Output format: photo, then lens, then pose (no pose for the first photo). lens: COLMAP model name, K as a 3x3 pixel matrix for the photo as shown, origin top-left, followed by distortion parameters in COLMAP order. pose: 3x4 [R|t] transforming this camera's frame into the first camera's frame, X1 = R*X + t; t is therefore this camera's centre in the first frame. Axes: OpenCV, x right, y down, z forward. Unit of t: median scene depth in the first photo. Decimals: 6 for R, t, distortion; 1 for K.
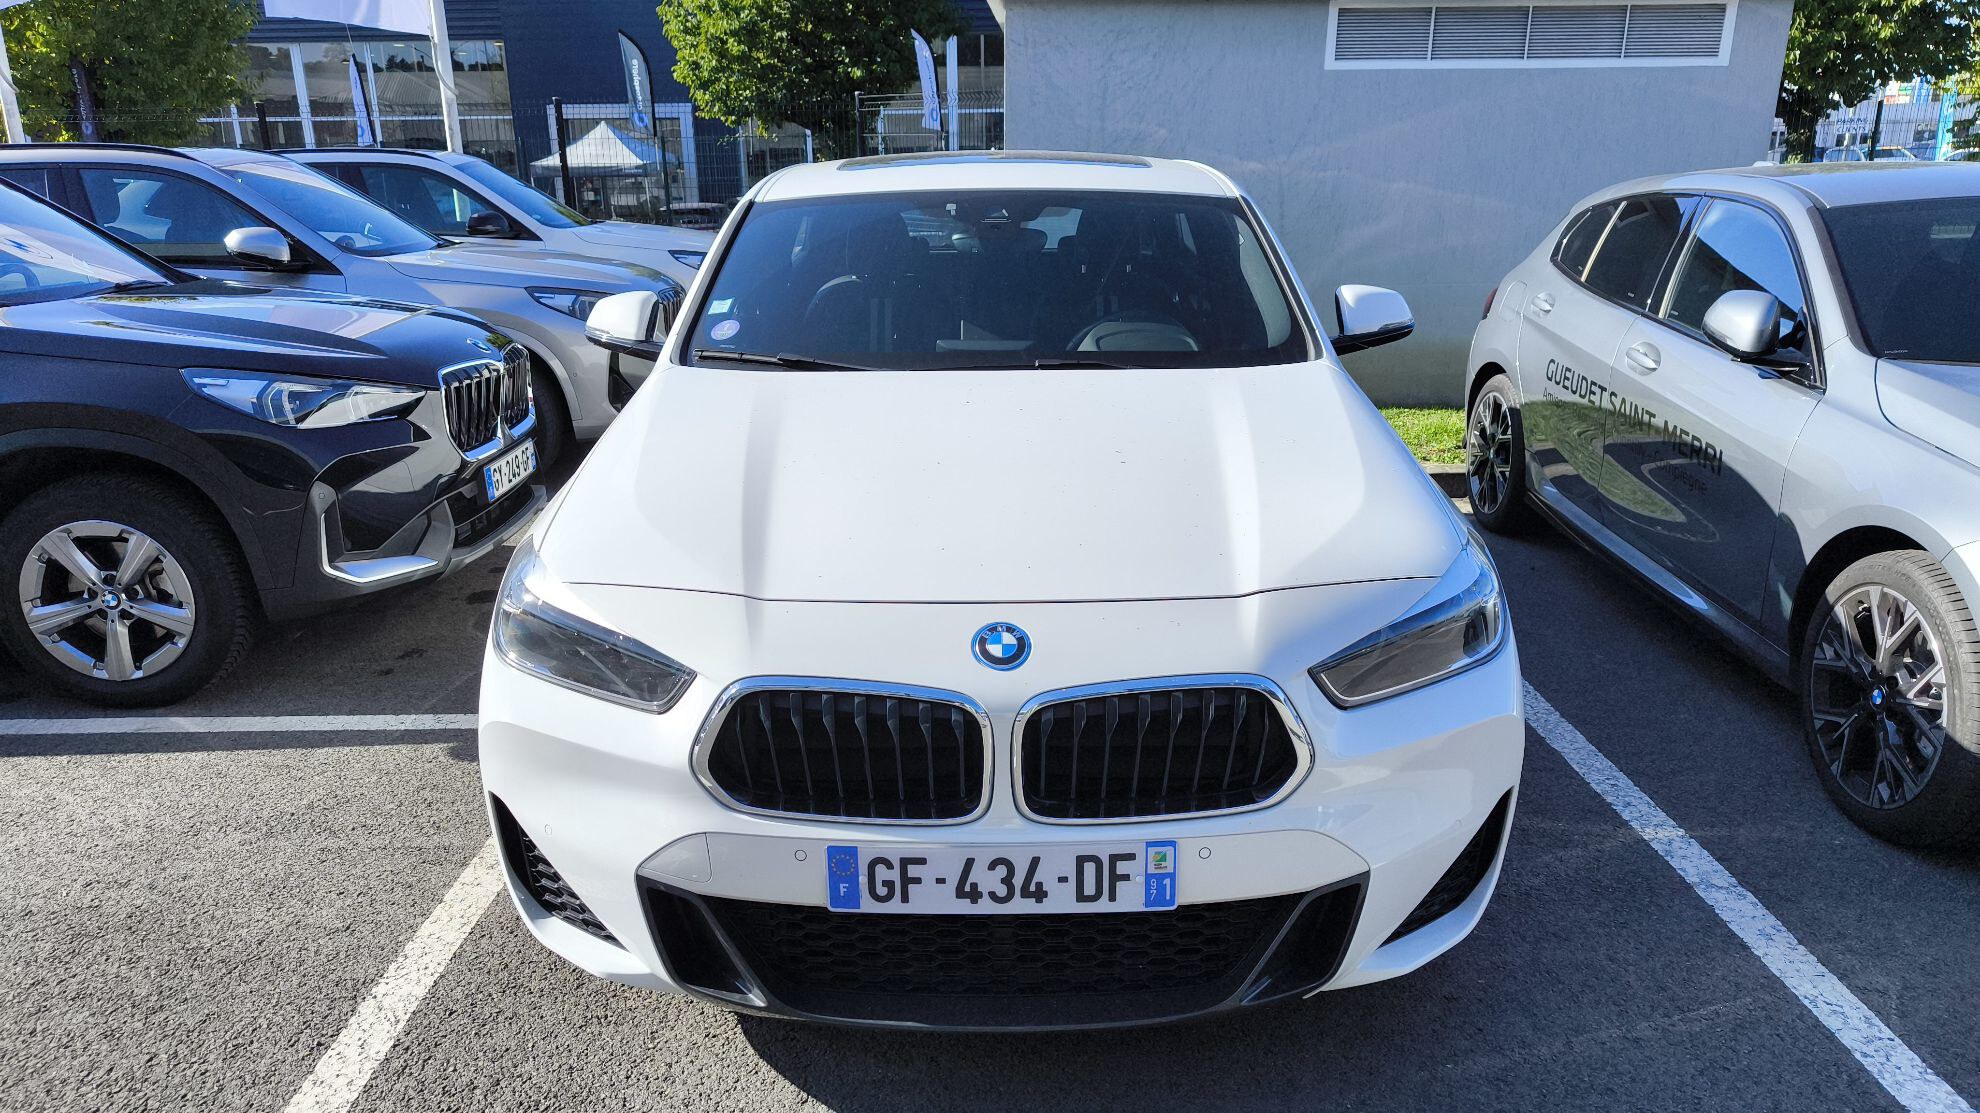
lens RADIAL K [[1395.4, 0, 990.0], [0, 1395.4, 556.5], [0, 0, 1]] dist [0.053468, -0.046533]
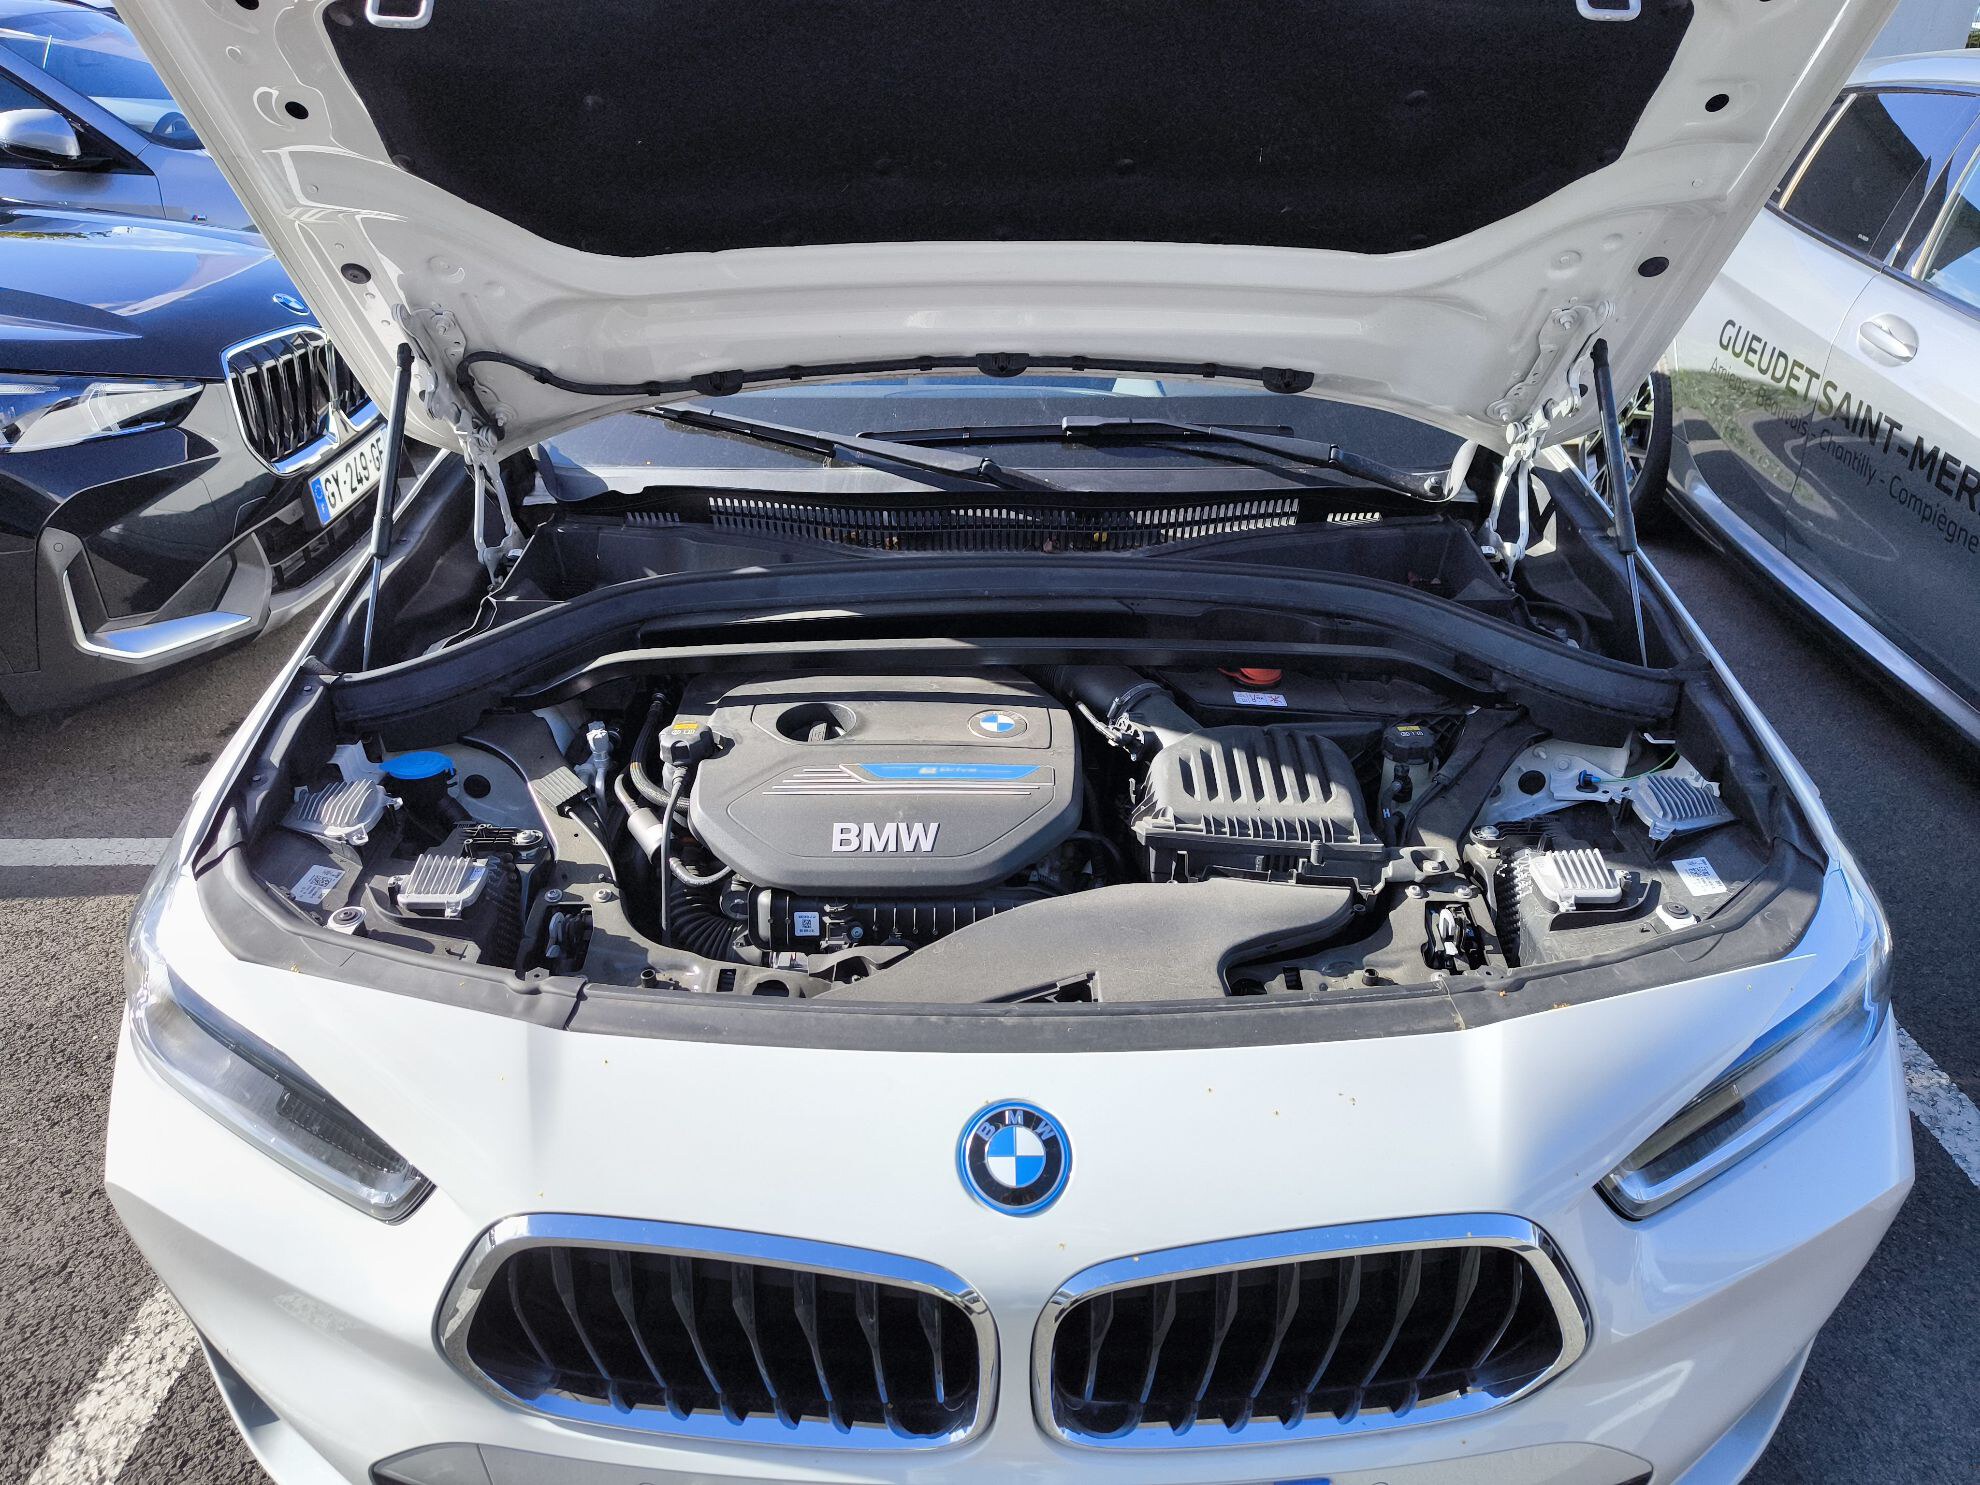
lens RADIAL K [[1386.5, 0, 990.0], [0, 1386.5, 742.5], [0, 0, 1]] dist [0.013738, -0.000131]
pose [[0.999982, 0.003632, 0.004768, -0.003811], [-0.004596, 0.975297, 0.220850, -0.195797], [-0.003848, -0.220868, 0.975296, 0.524219]]
